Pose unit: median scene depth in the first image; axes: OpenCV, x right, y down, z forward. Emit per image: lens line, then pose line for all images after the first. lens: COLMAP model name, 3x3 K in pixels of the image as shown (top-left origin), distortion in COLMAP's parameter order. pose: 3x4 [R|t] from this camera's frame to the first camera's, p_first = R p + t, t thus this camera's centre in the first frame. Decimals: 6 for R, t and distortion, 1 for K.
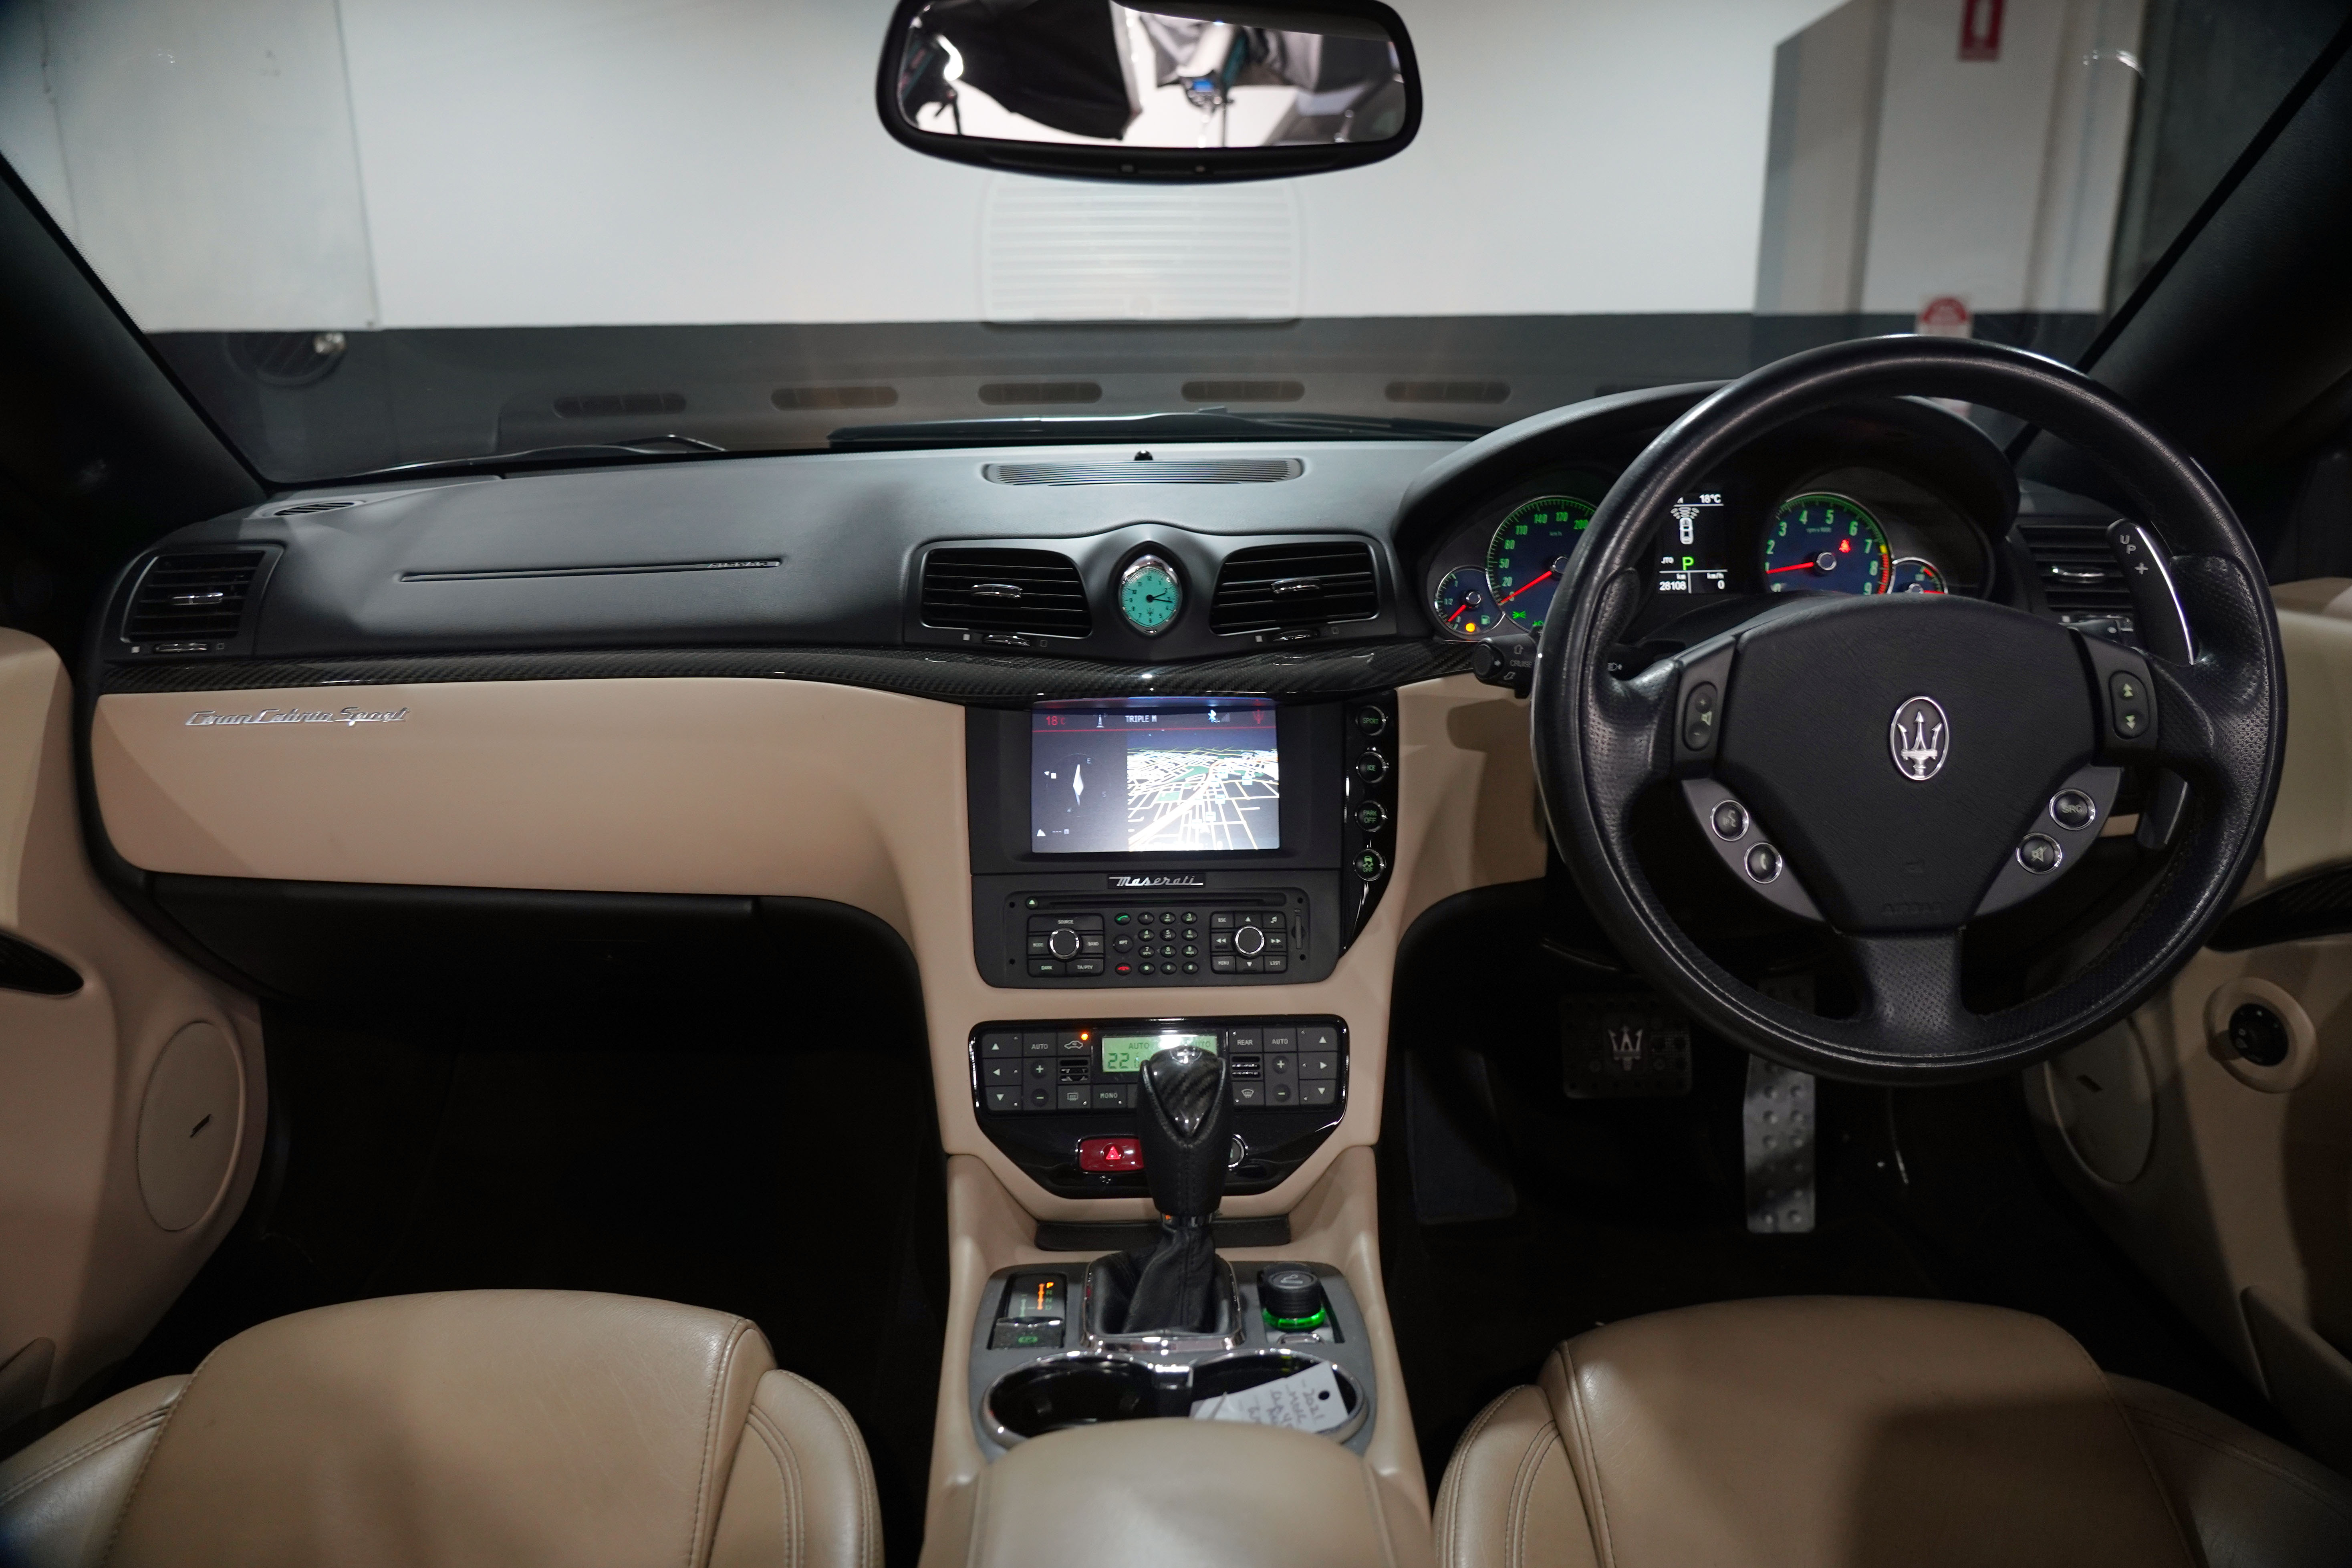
lens RADIAL K [[1639.8, 0, 1151.2], [0, 1639.8, 790.2], [0, 0, 1]] dist [-0.008921, 0.001426]
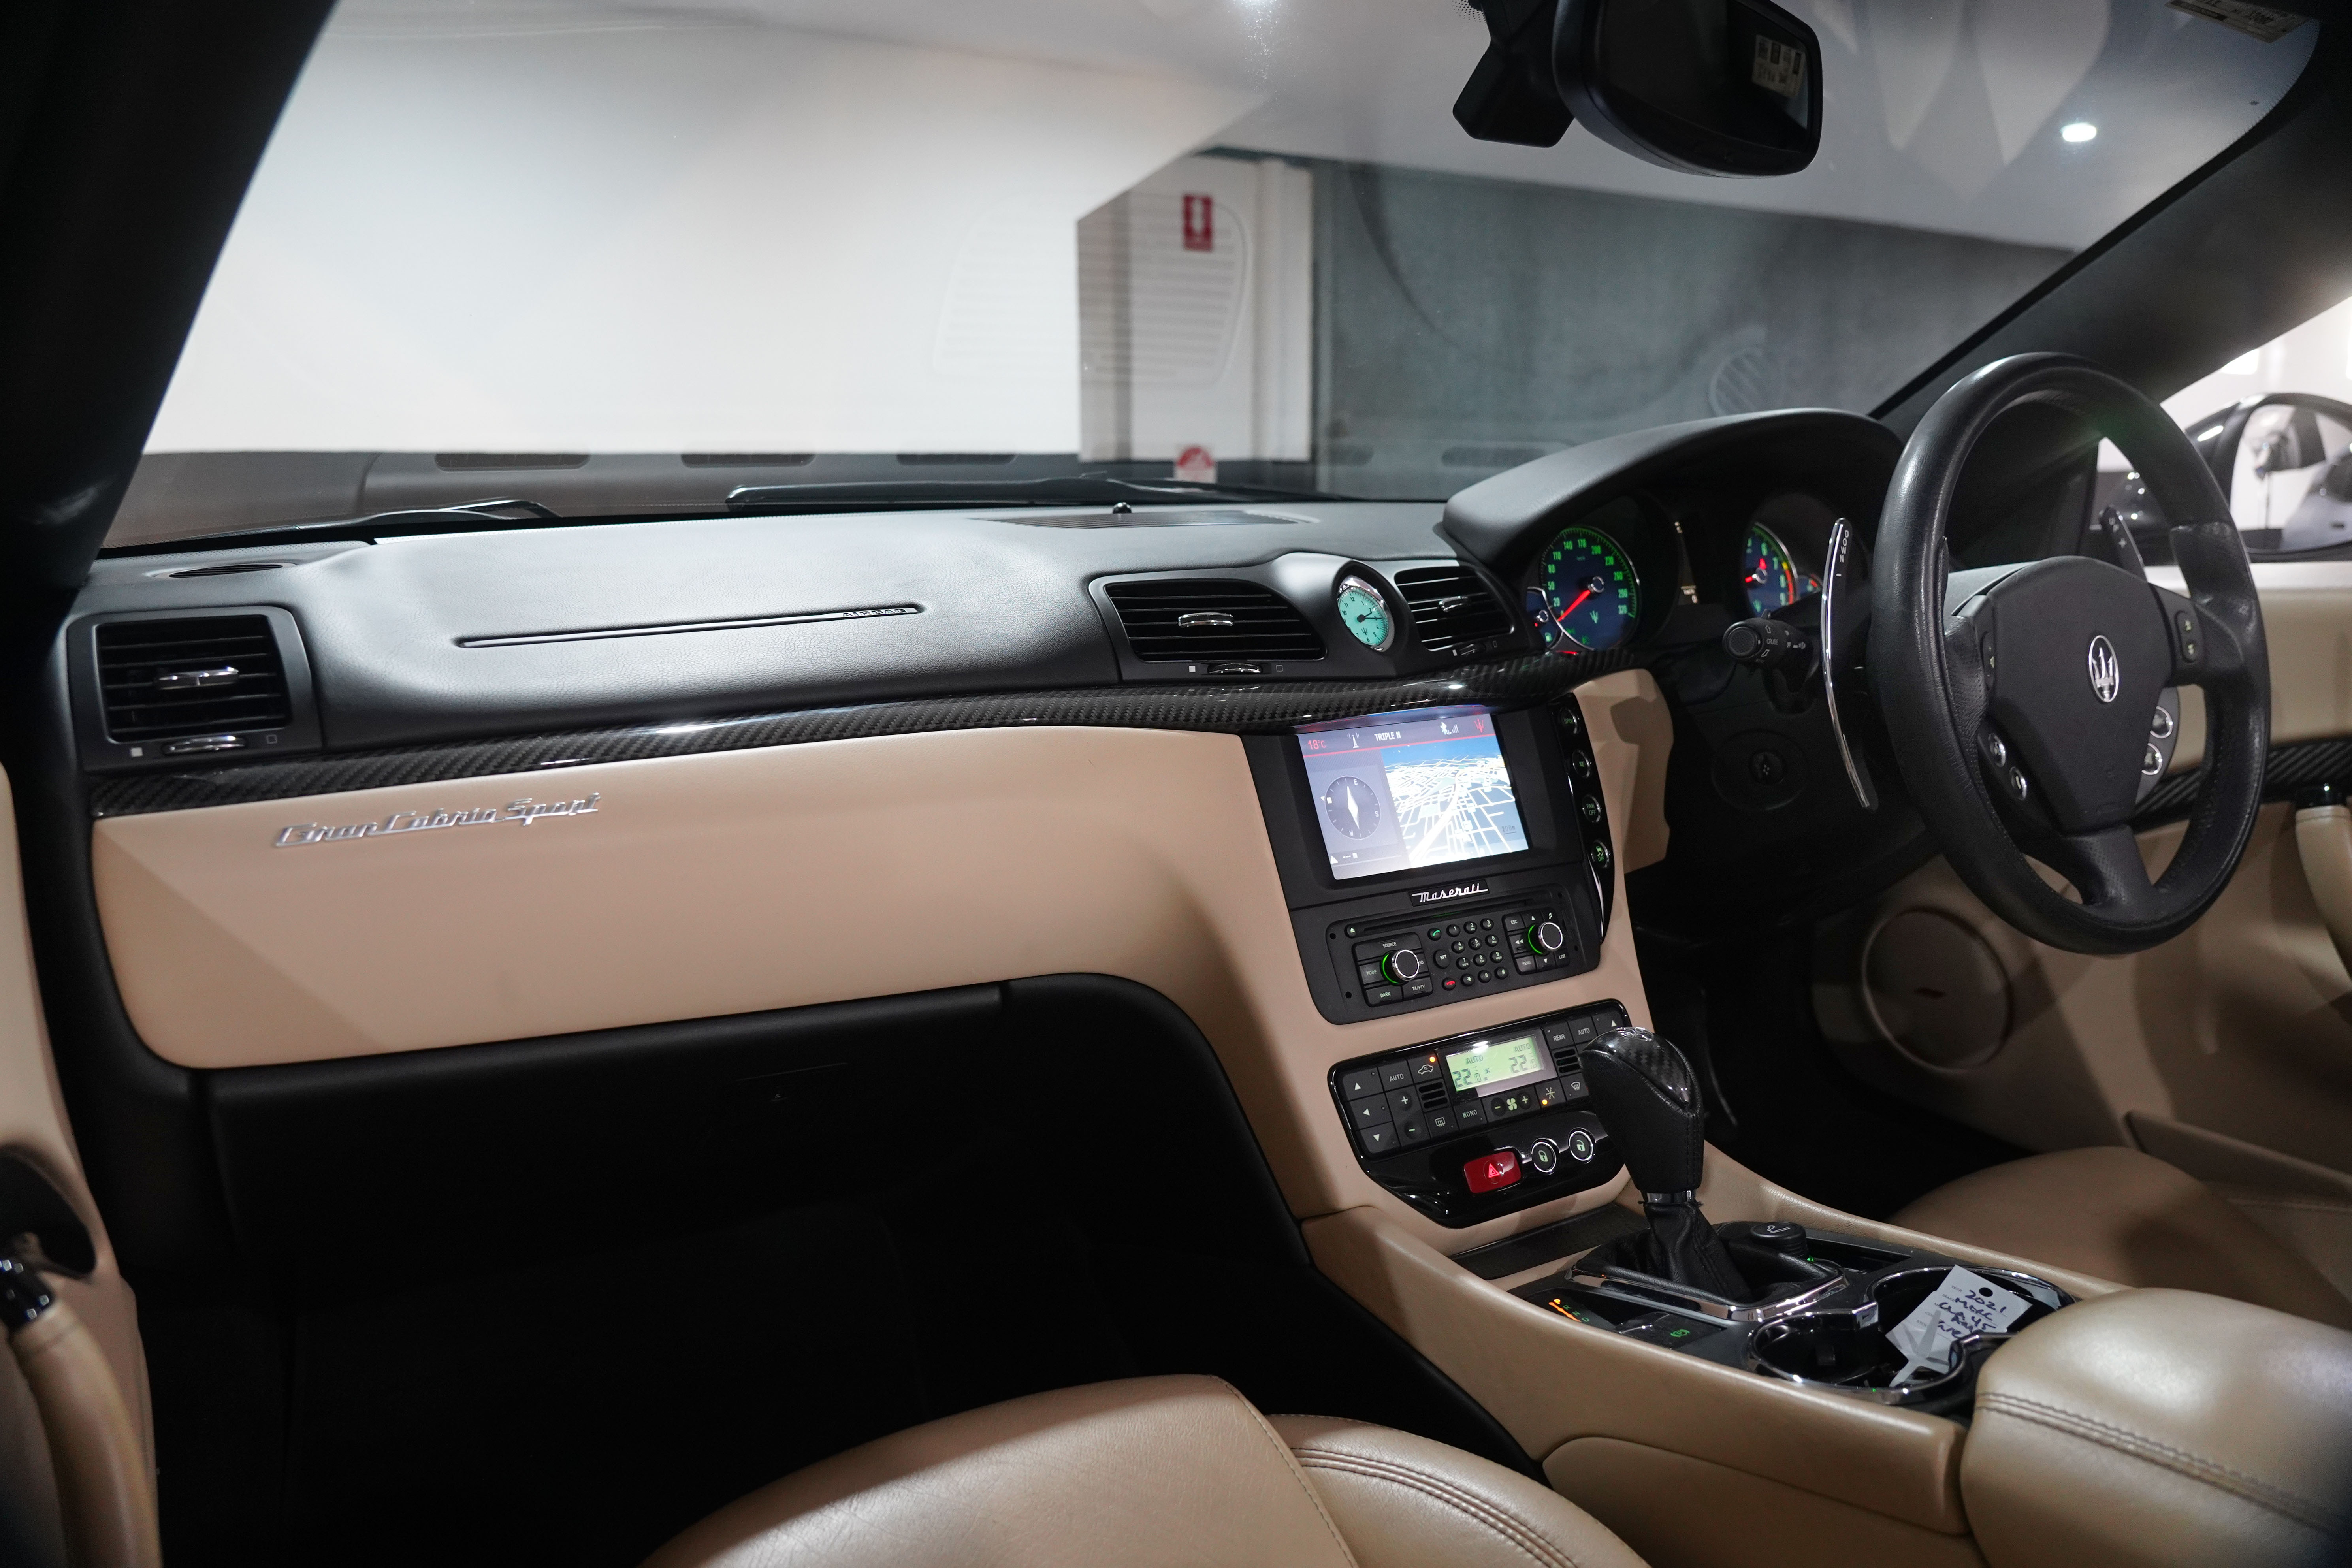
lens RADIAL K [[1639.7, 0, 1155.3], [0, 1639.7, 774.0], [0, 0, 1]] dist [-0.008921, 0.001426]
pose [[0.869540, -0.083222, 0.486800, -0.594792], [0.135369, 0.988111, -0.072877, 0.031293], [-0.474948, 0.129267, 0.870468, 0.206393]]
